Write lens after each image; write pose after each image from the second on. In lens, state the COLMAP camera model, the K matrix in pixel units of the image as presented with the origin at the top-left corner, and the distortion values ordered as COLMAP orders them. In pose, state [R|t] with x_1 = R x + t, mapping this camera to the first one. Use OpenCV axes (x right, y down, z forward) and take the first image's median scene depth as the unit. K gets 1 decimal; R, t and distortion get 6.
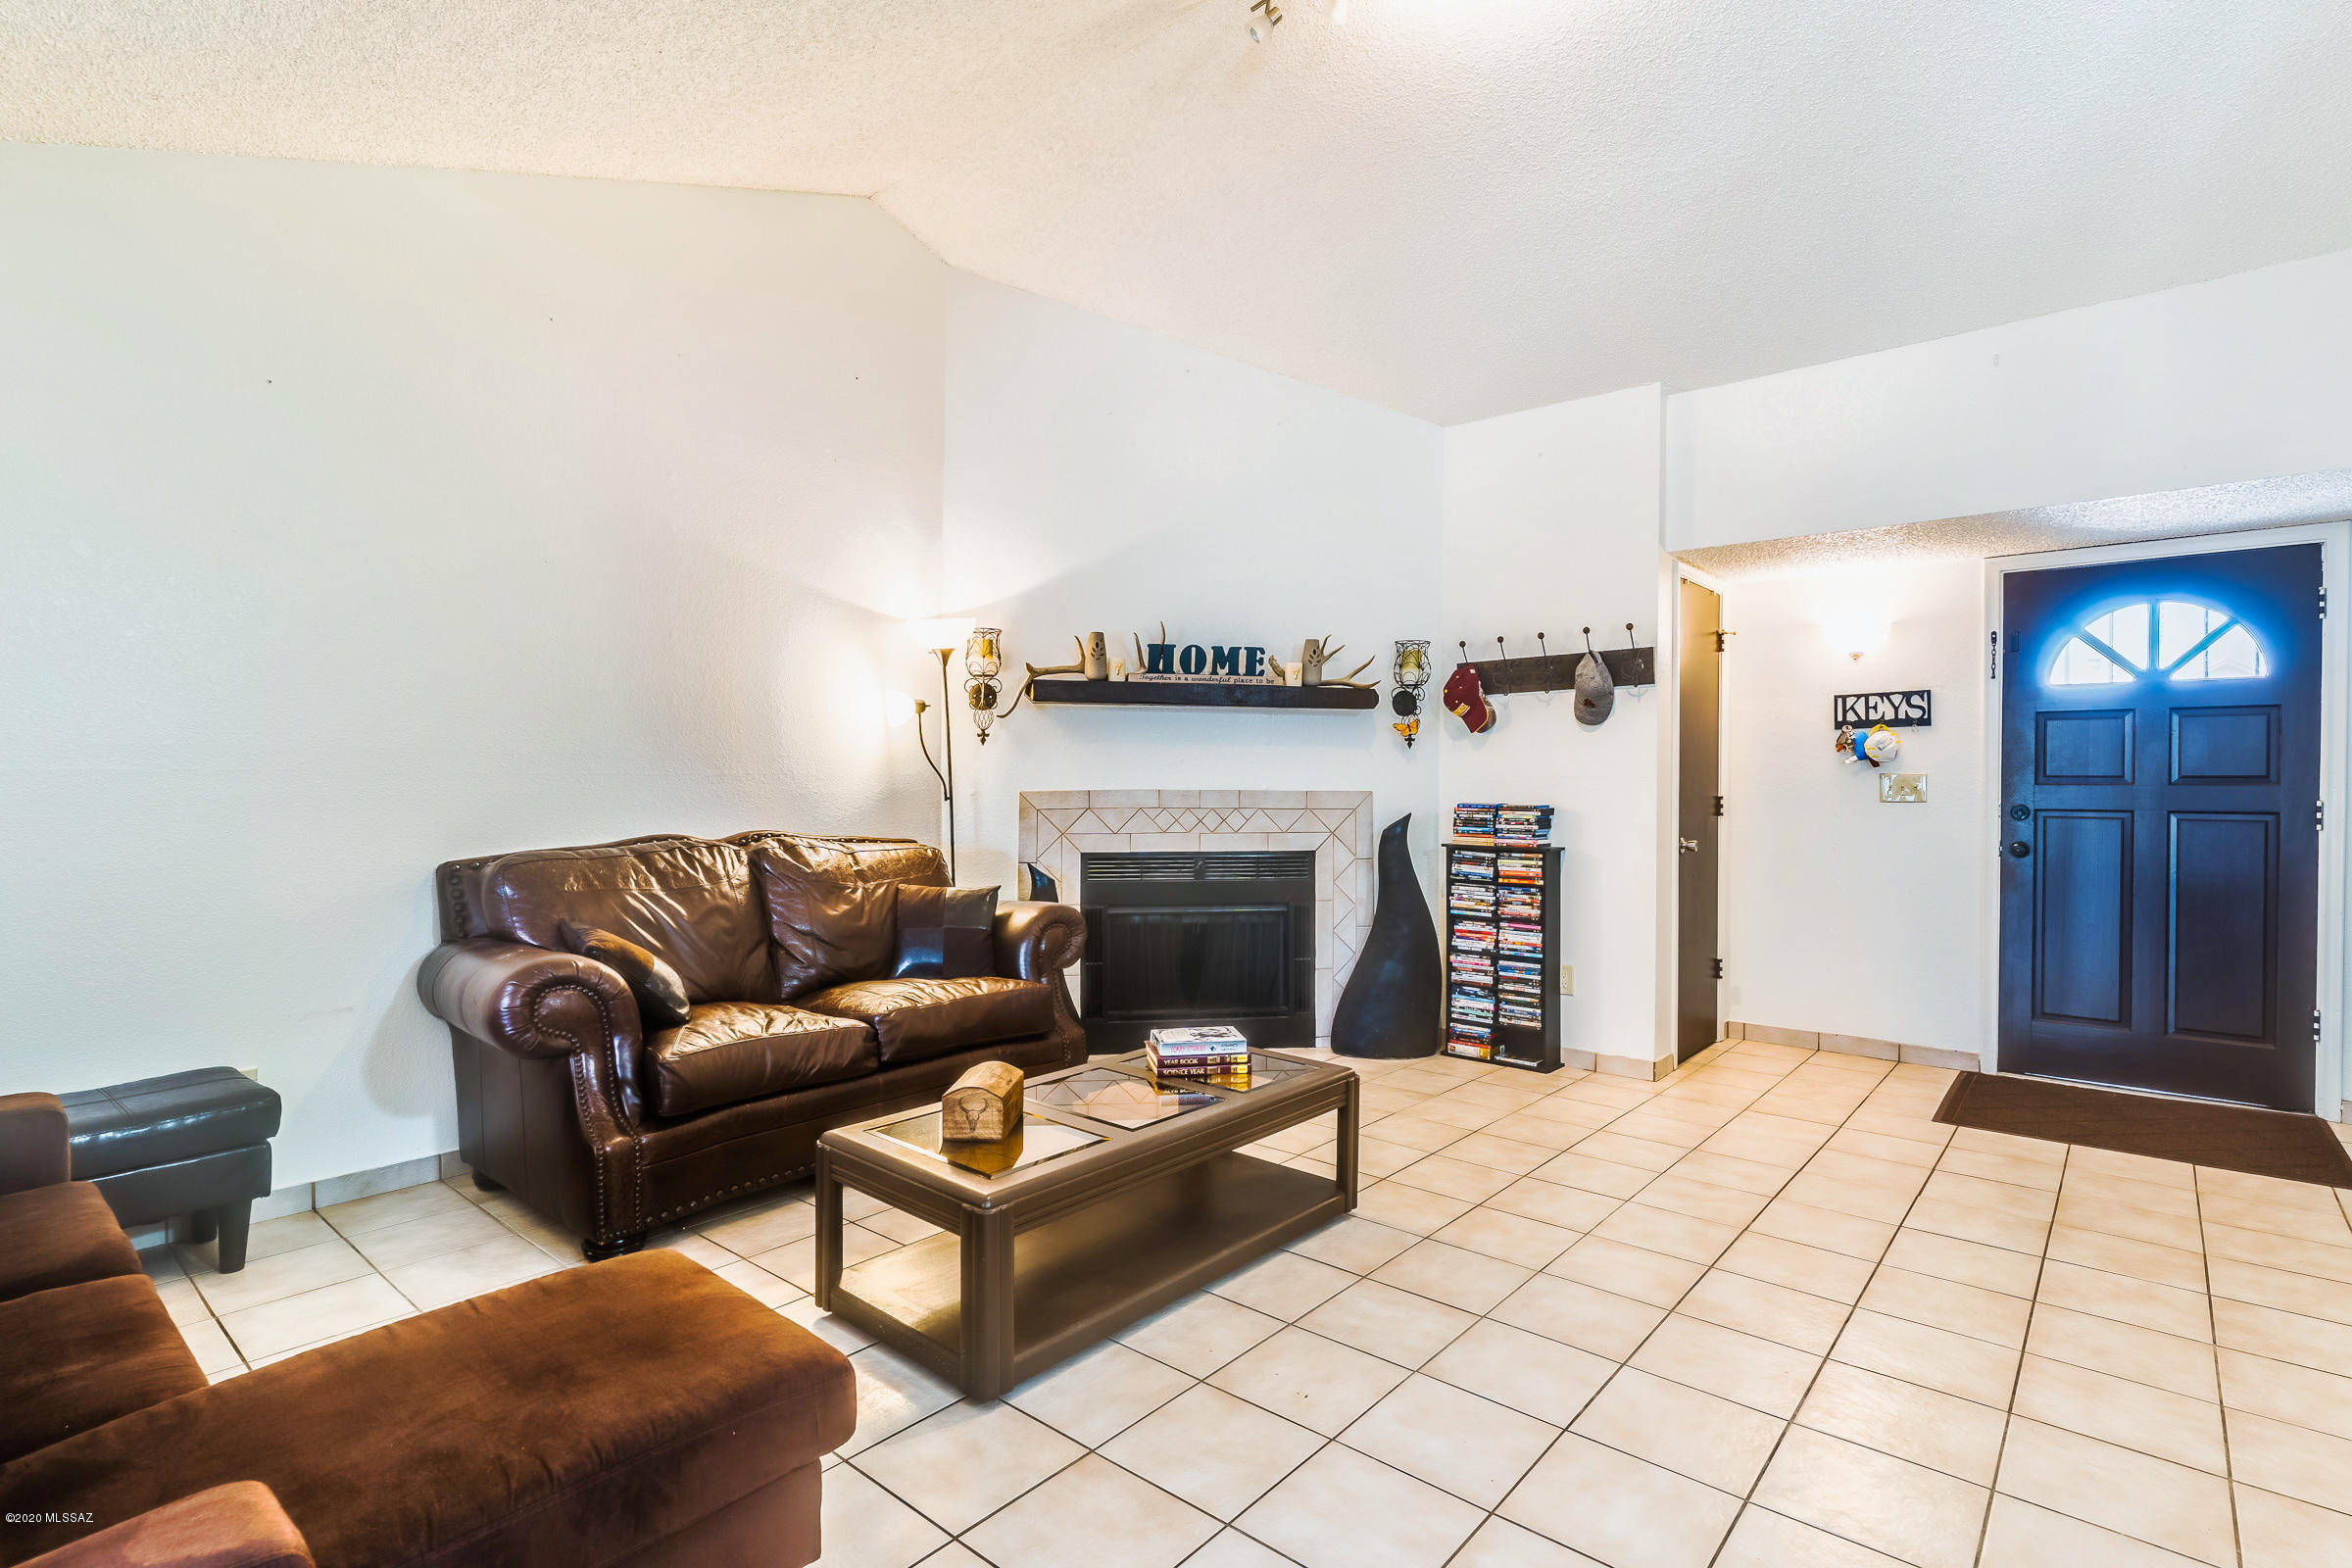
lens RADIAL K [[1120.6, 0, 1213.1], [0, 1120.6, 792.6], [0, 0, 1]] dist [0.014868, -0.000230]
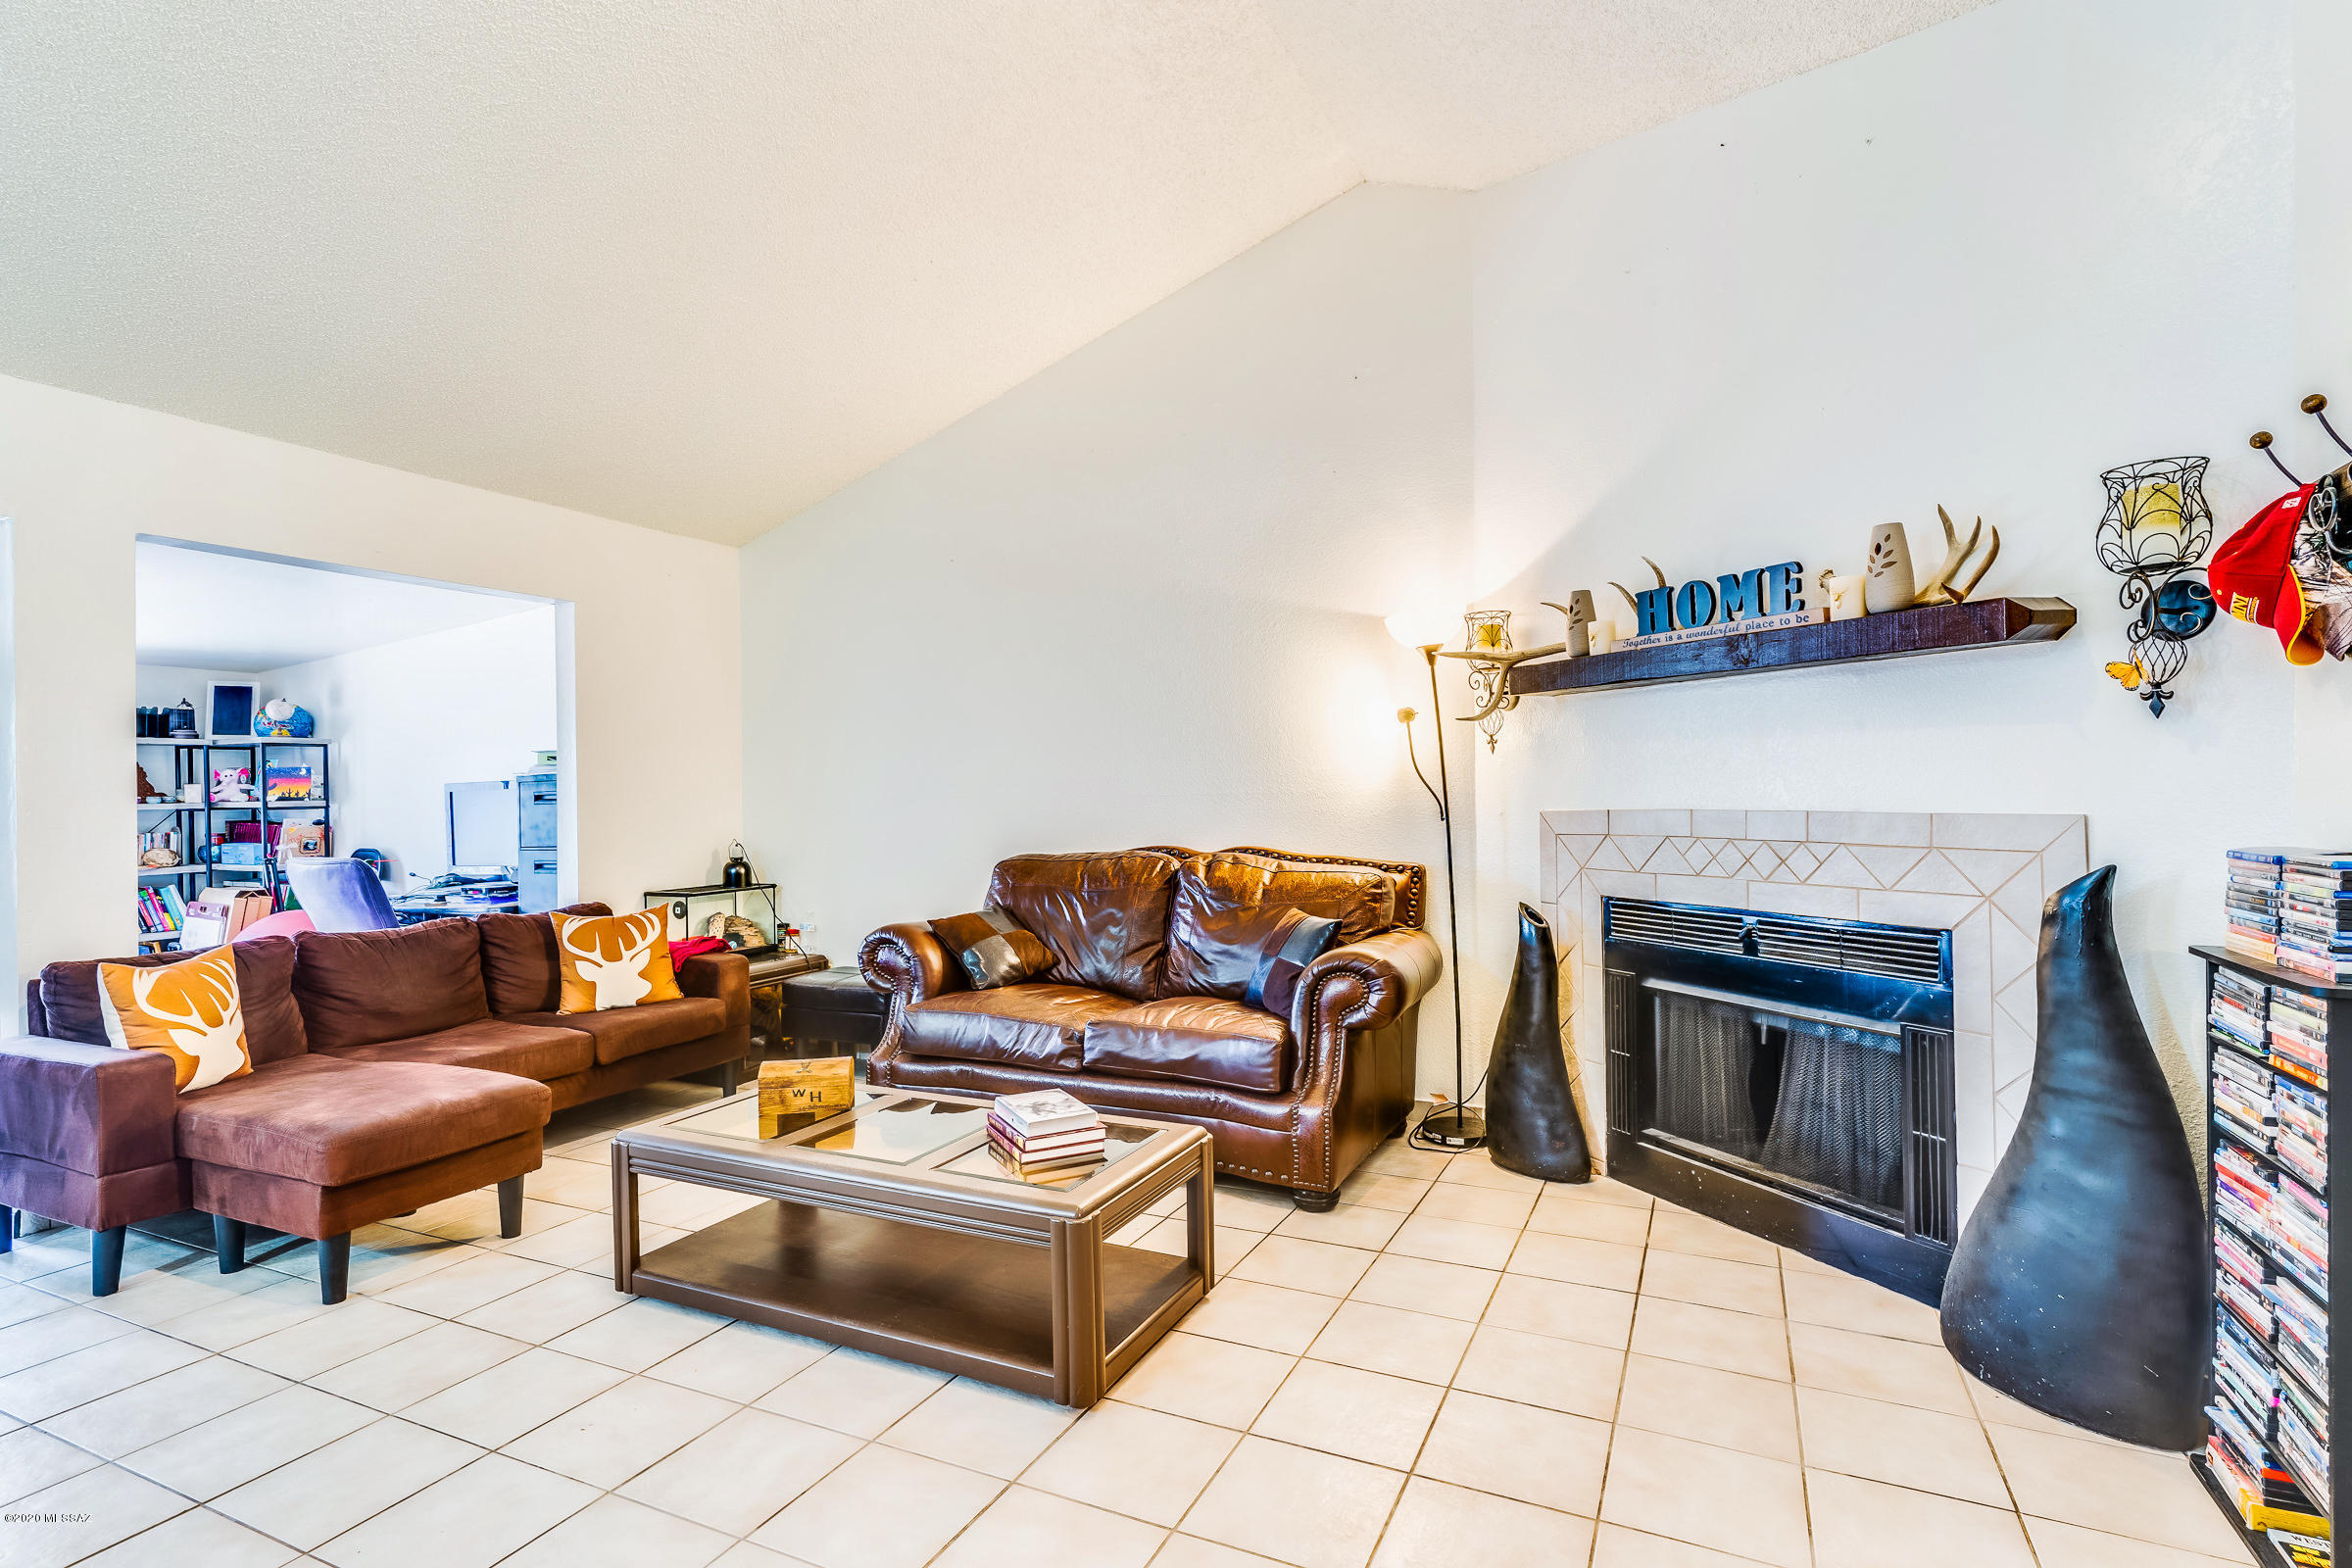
lens RADIAL K [[1124.0, 0, 1161.1], [0, 1124.0, 793.9], [0, 0, 1]] dist [0.001001, 0.000278]
pose [[0.255827, -0.006983, -0.966697, 0.518500], [0.001308, 0.999975, -0.006877, -0.007604], [0.966722, 0.000495, 0.255830, 0.546007]]
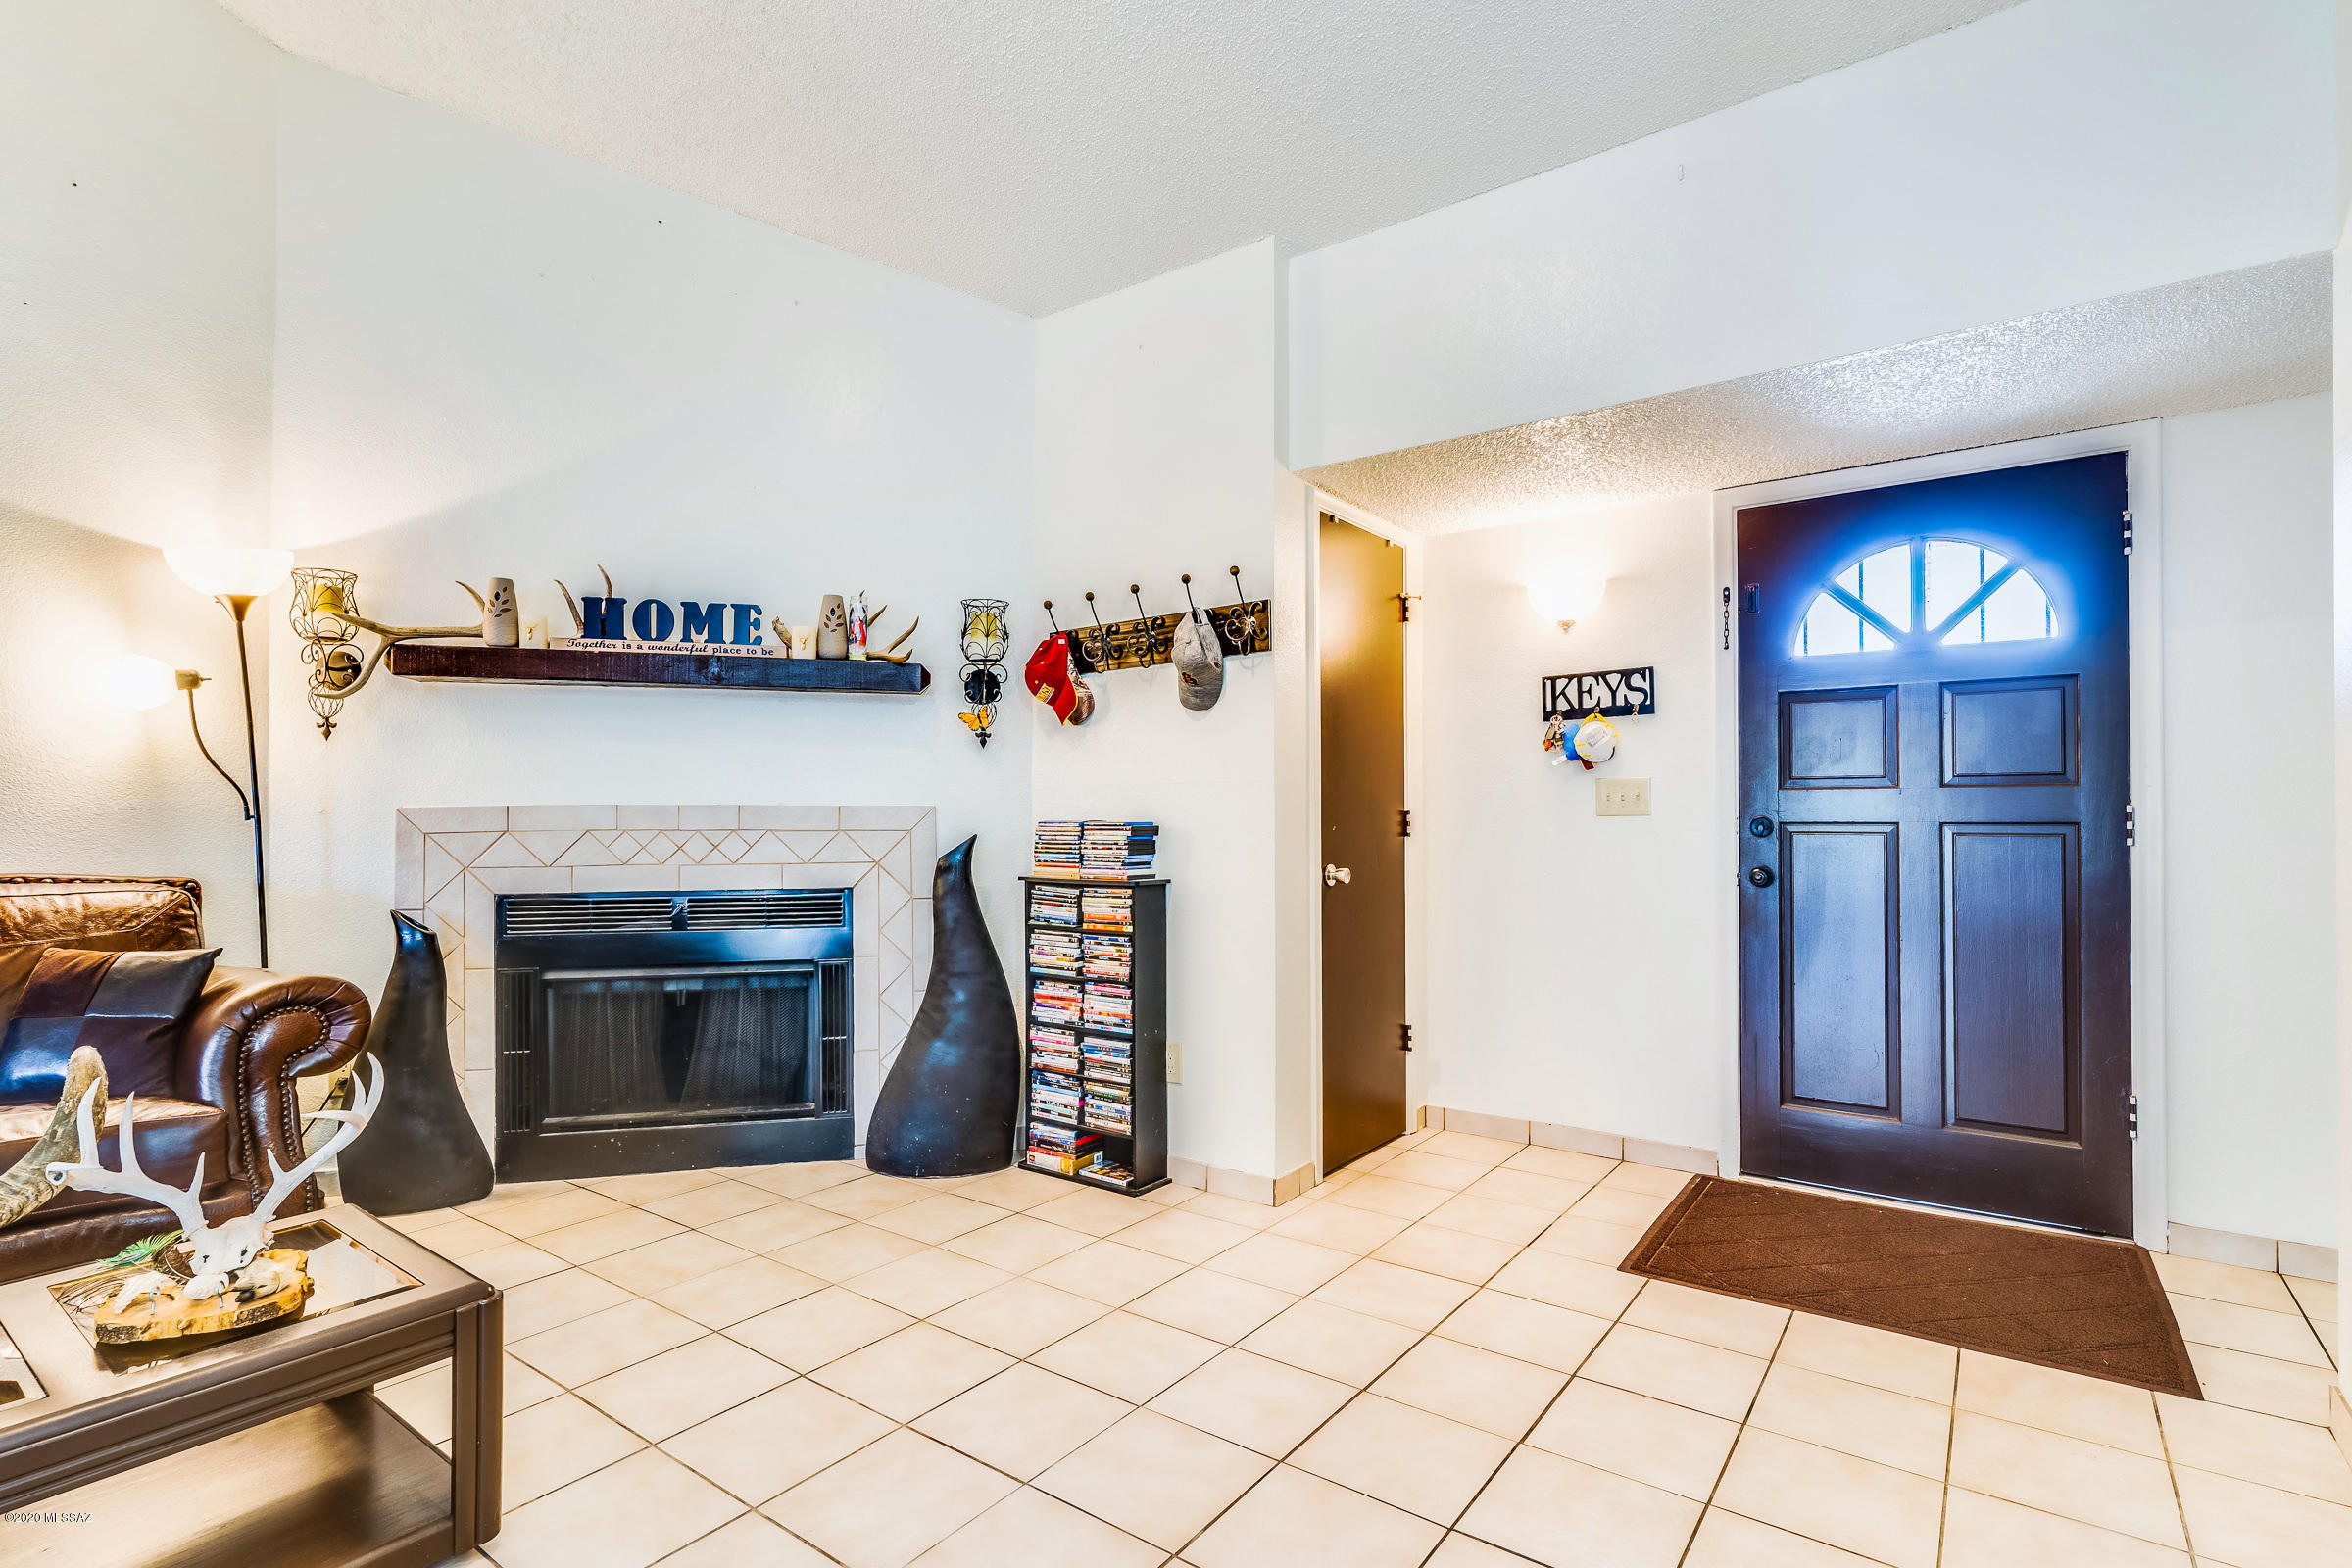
lens RADIAL K [[1143.9, 0, 1178.7], [0, 1143.9, 806.7], [0, 0, 1]] dist [0.011214, -0.000301]
pose [[0.997720, -0.004994, 0.067308, 0.264893], [0.006257, 0.999808, -0.018558, 0.014914], [-0.067203, 0.018937, 0.997560, 0.255379]]
